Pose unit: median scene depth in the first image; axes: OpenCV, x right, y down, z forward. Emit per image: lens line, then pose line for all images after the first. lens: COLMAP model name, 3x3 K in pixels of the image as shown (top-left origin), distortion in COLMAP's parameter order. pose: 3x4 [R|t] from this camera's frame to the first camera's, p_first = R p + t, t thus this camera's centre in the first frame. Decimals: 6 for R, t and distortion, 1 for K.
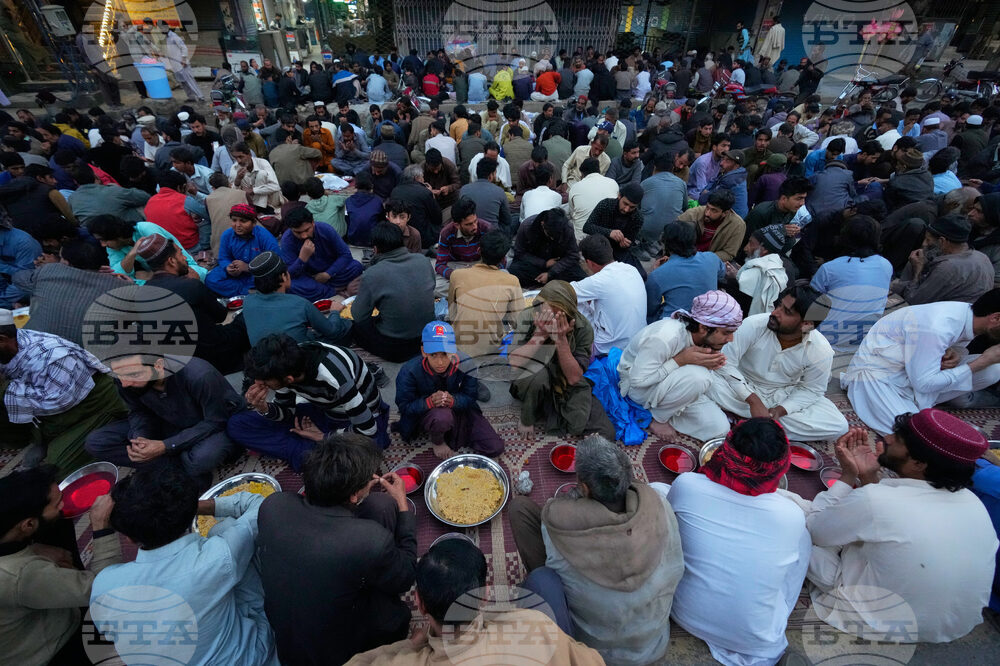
lens RADIAL K [[482.6, 0, 499.2], [0, 482.6, 335.6], [0, 0, 1]] dist [-0.004786, 0.007328]
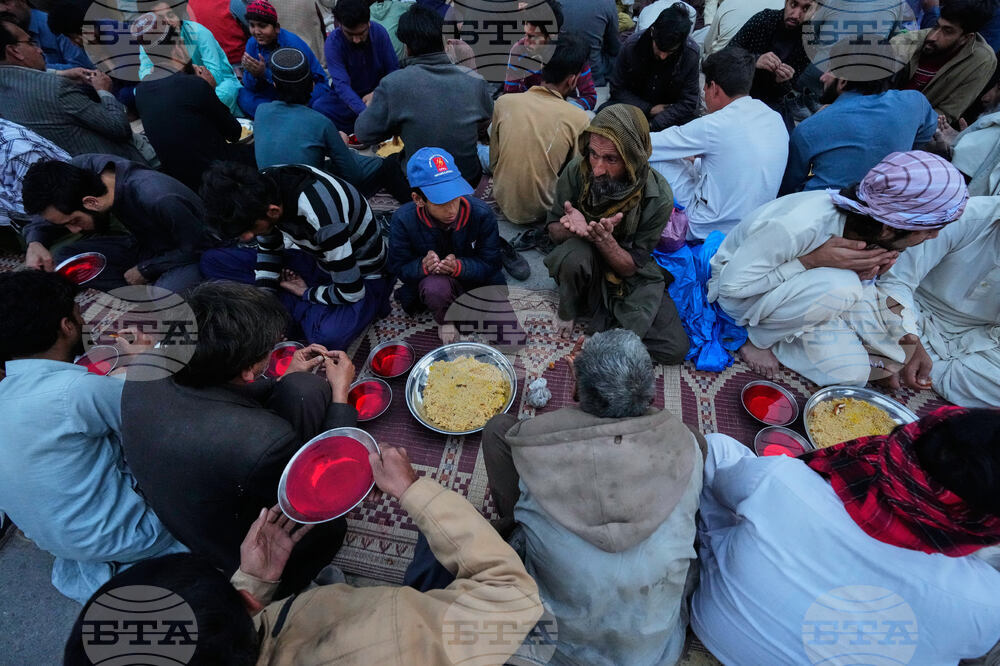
lens RADIAL K [[482.6, 0, 499.2], [0, 482.6, 335.6], [0, 0, 1]] dist [-0.004786, 0.007328]
pose [[0.964502, 0.169635, -0.202387, 0.116115], [-0.118688, 0.963088, 0.241610, 0.042599], [0.235902, -0.209012, 0.949033, 0.267731]]
